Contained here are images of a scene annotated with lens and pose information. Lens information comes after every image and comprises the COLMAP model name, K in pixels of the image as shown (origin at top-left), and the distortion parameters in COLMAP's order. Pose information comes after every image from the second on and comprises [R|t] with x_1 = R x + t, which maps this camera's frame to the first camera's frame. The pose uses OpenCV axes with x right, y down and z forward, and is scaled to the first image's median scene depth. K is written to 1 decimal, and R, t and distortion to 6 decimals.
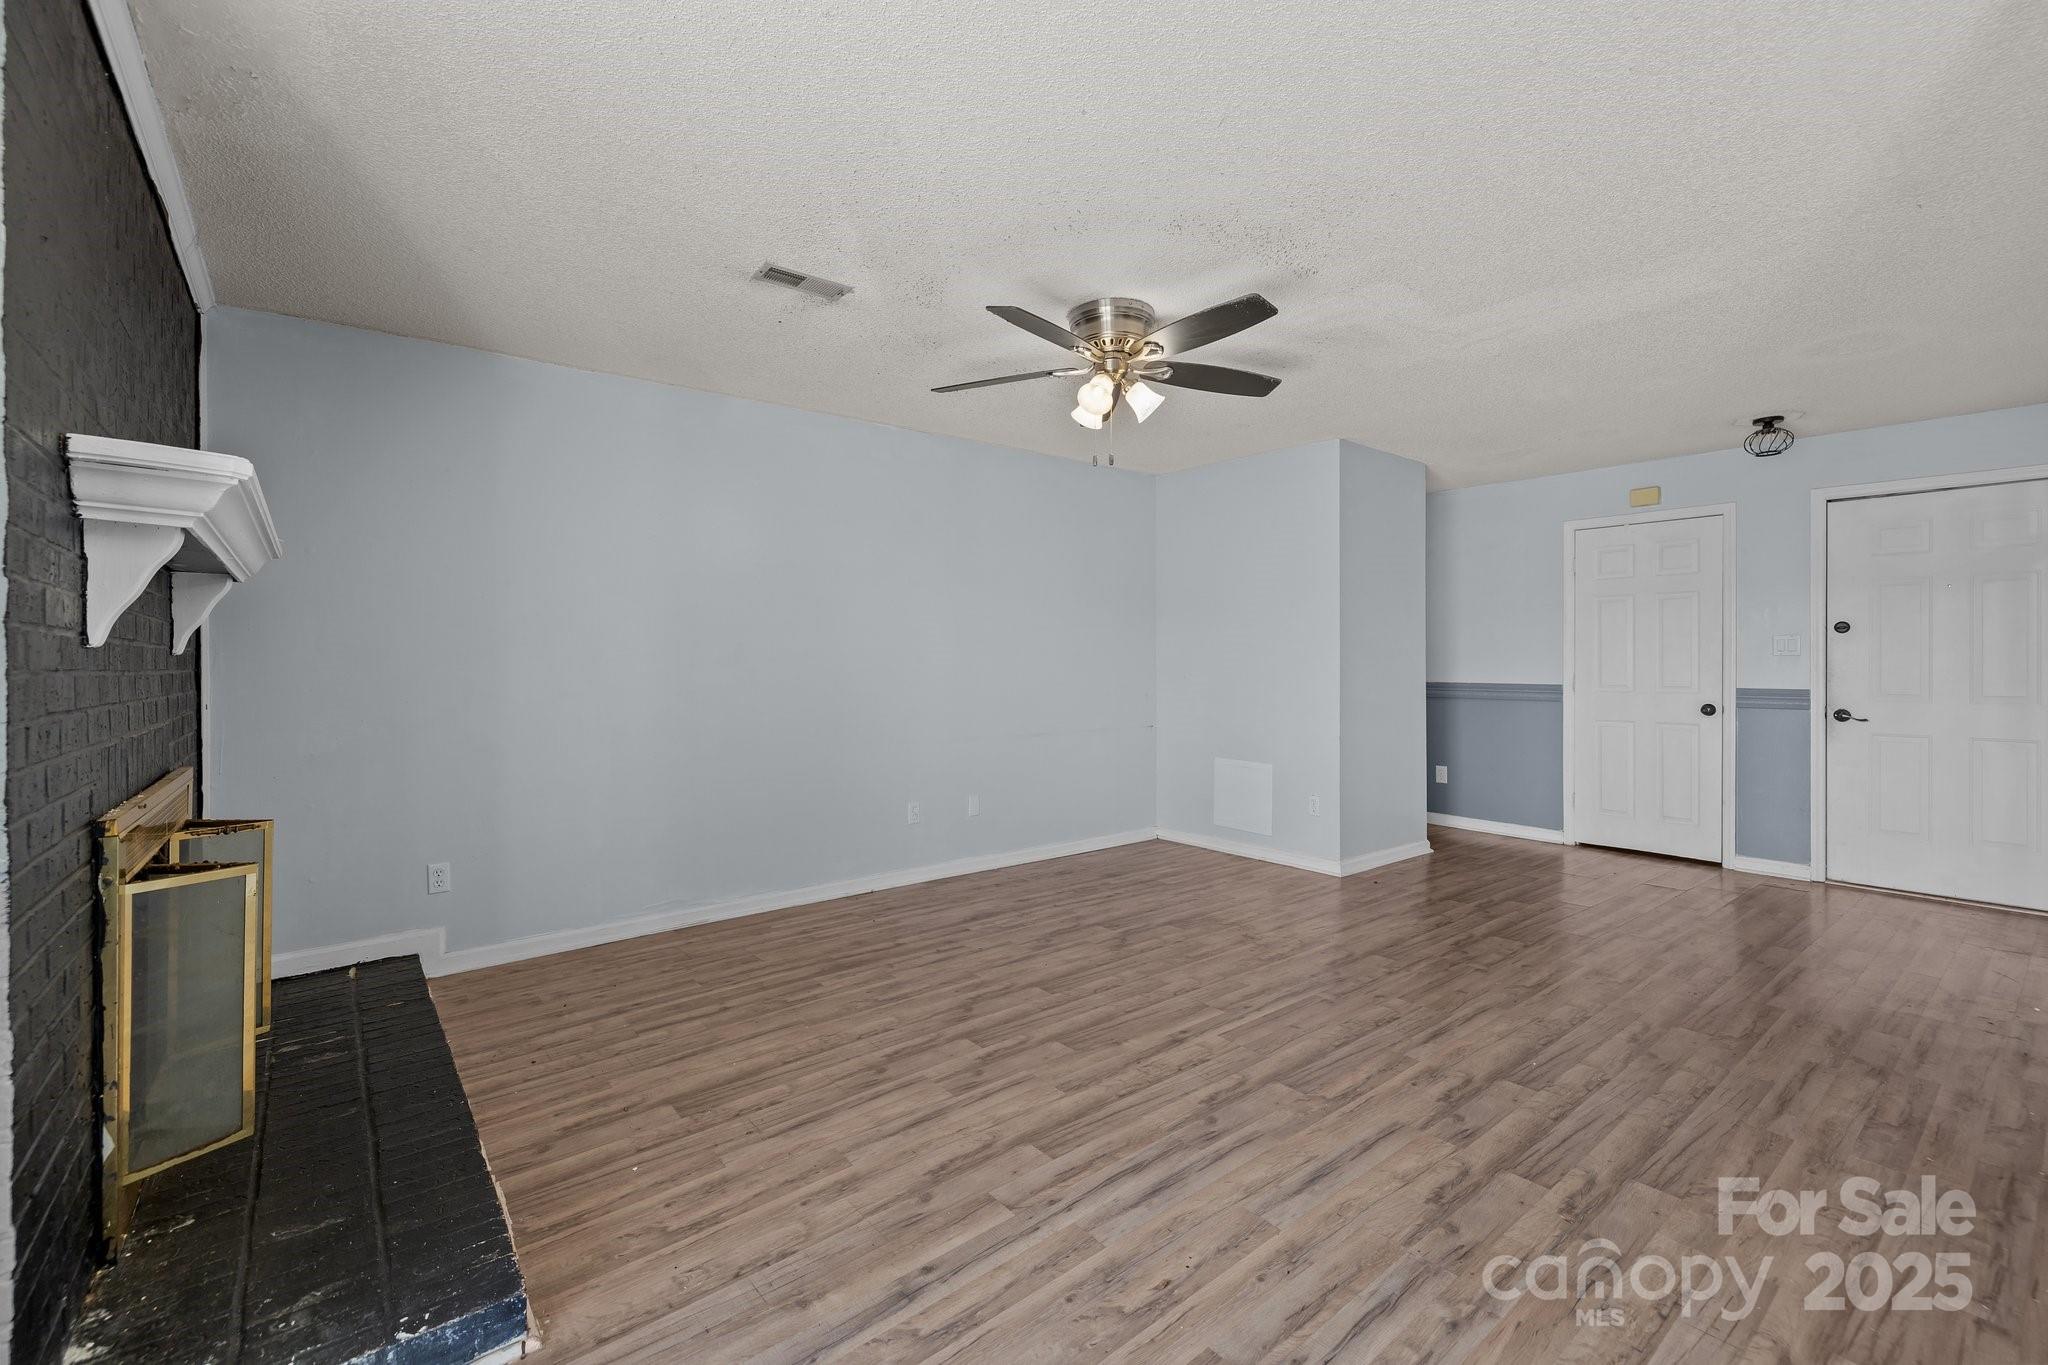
lens RADIAL K [[878.1, 0, 1033.5], [0, 878.1, 666.7], [0, 0, 1]] dist [-0.001137, -0.000276]
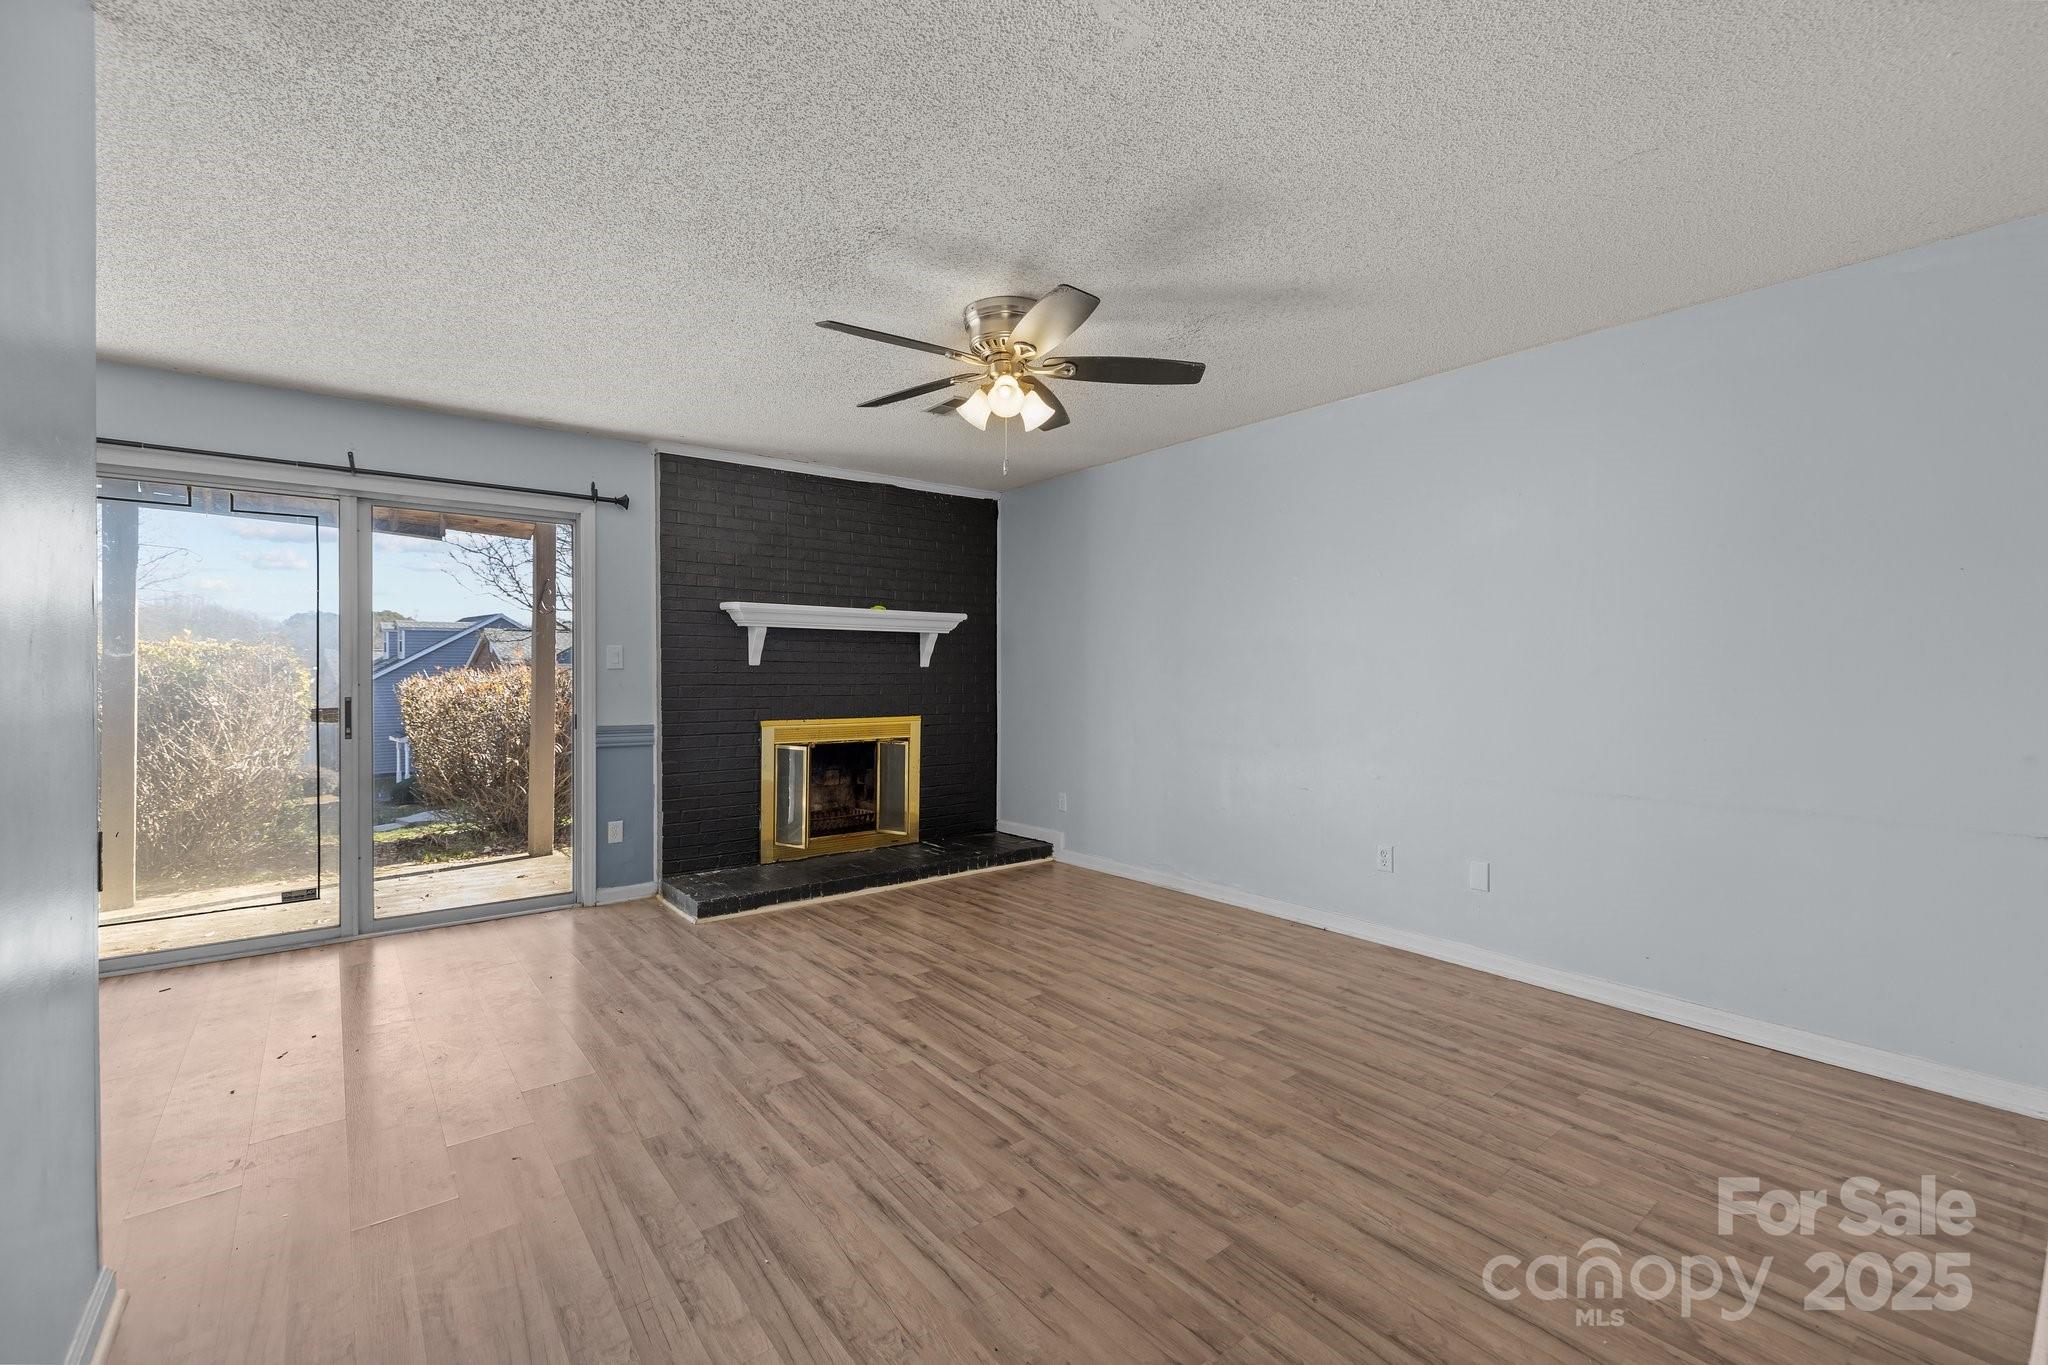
lens RADIAL K [[878.1, 0, 997.1], [0, 878.1, 677.2], [0, 0, 1]] dist [-0.001137, -0.000276]
pose [[-0.037425, 0.011957, -0.999228, 1.113063], [-0.008376, 0.999890, 0.012278, -0.015066], [0.999264, 0.008829, -0.037320, 1.072717]]
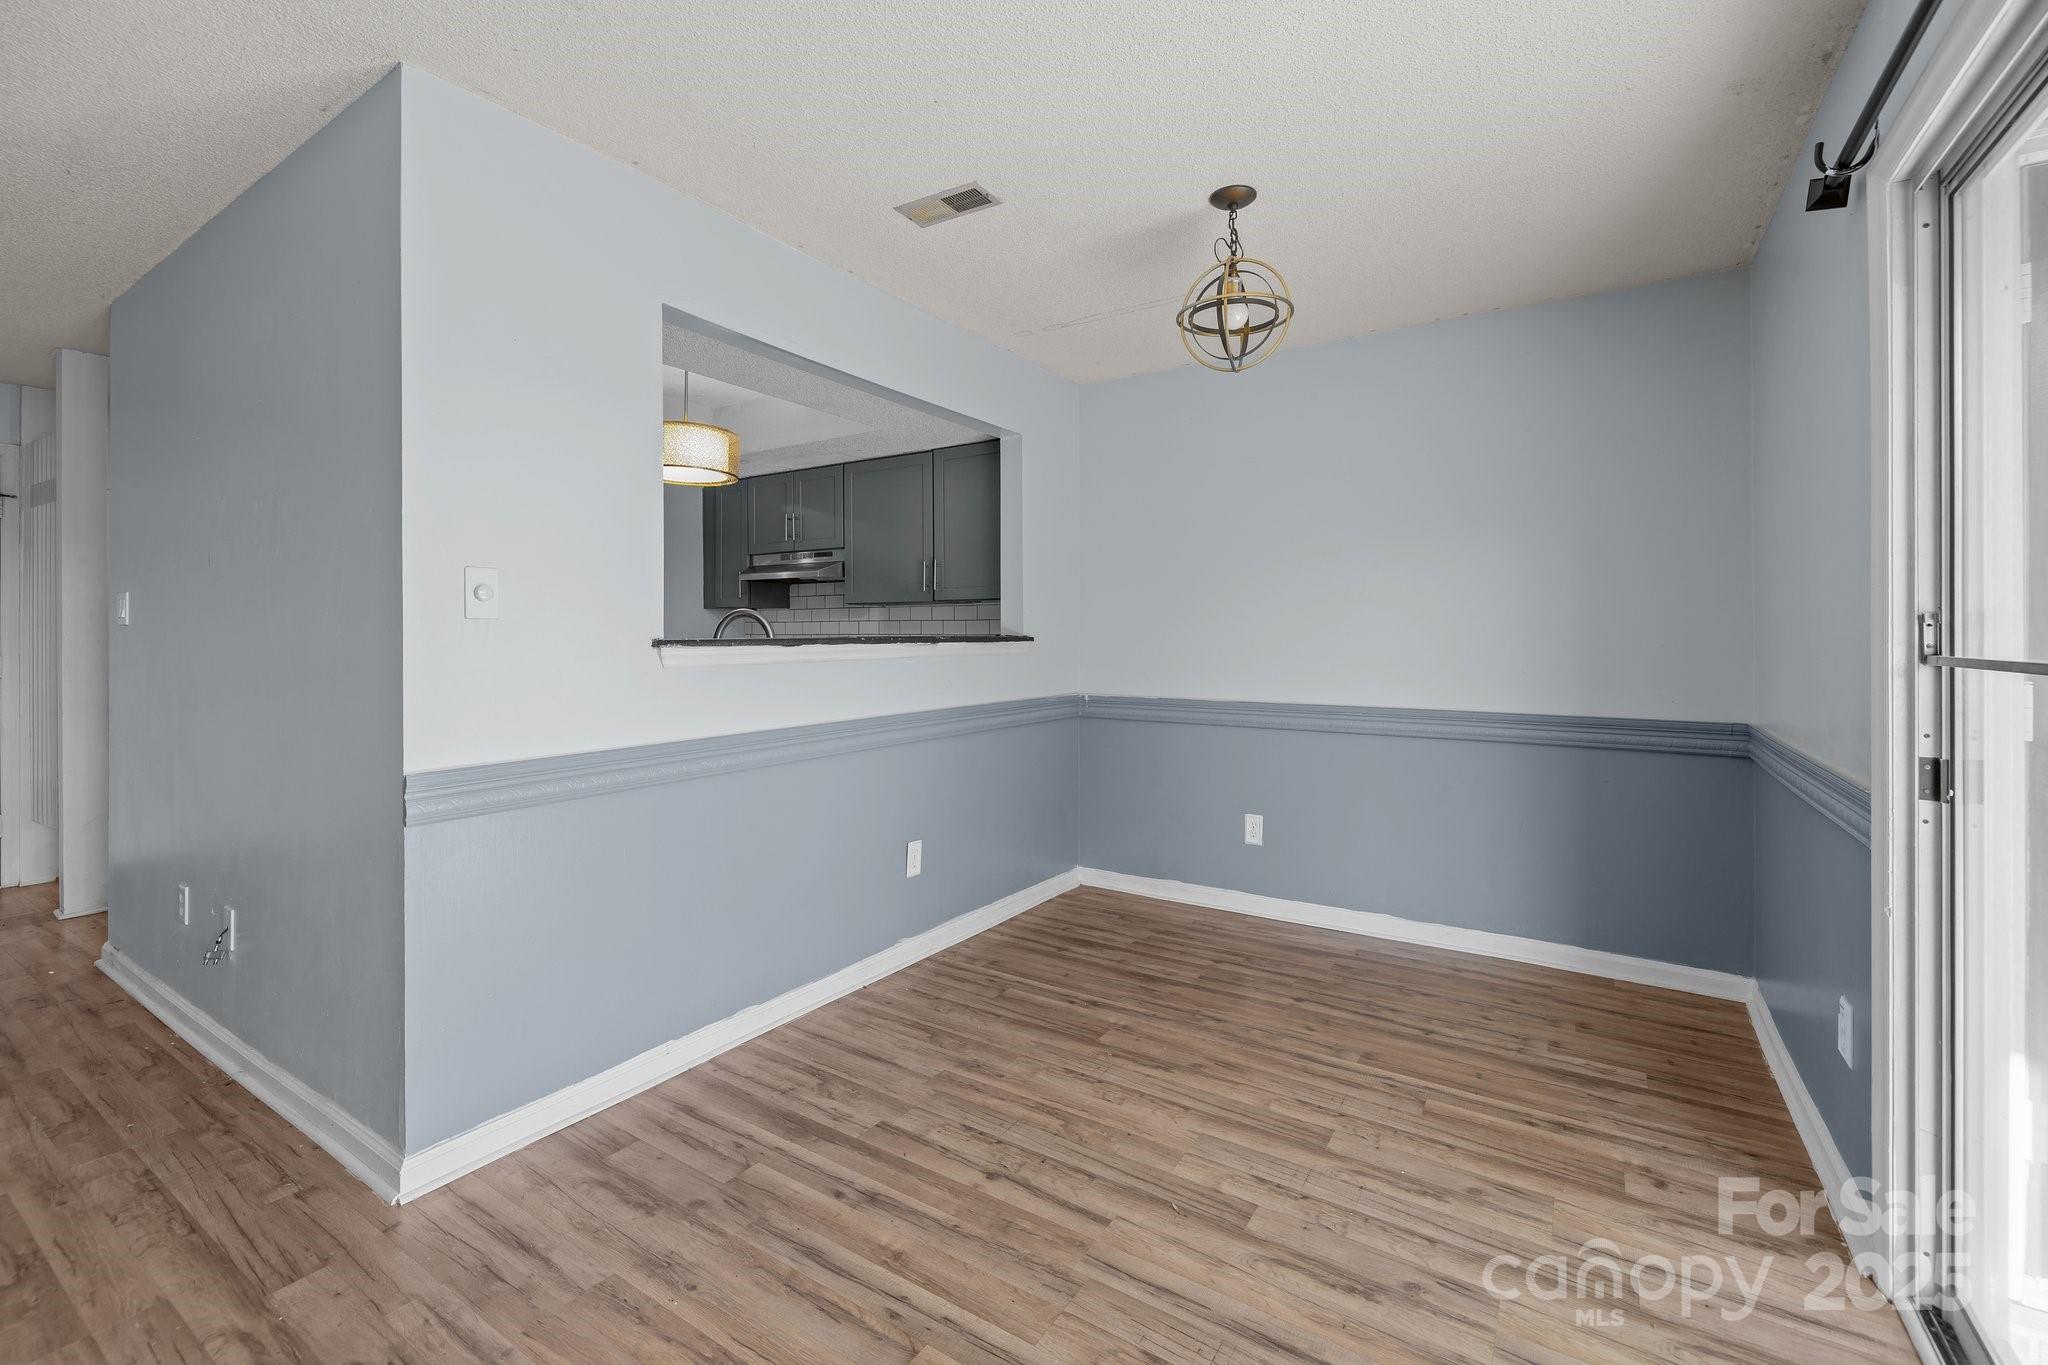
lens RADIAL K [[878.1, 0, 993.4], [0, 878.1, 626.8], [0, 0, 1]] dist [-0.001137, -0.000276]
pose [[-0.288784, 0.008630, 0.957355, -0.183040], [0.008376, 0.999944, -0.006487, -0.002404], [-0.957358, 0.006145, -0.288840, 0.240569]]
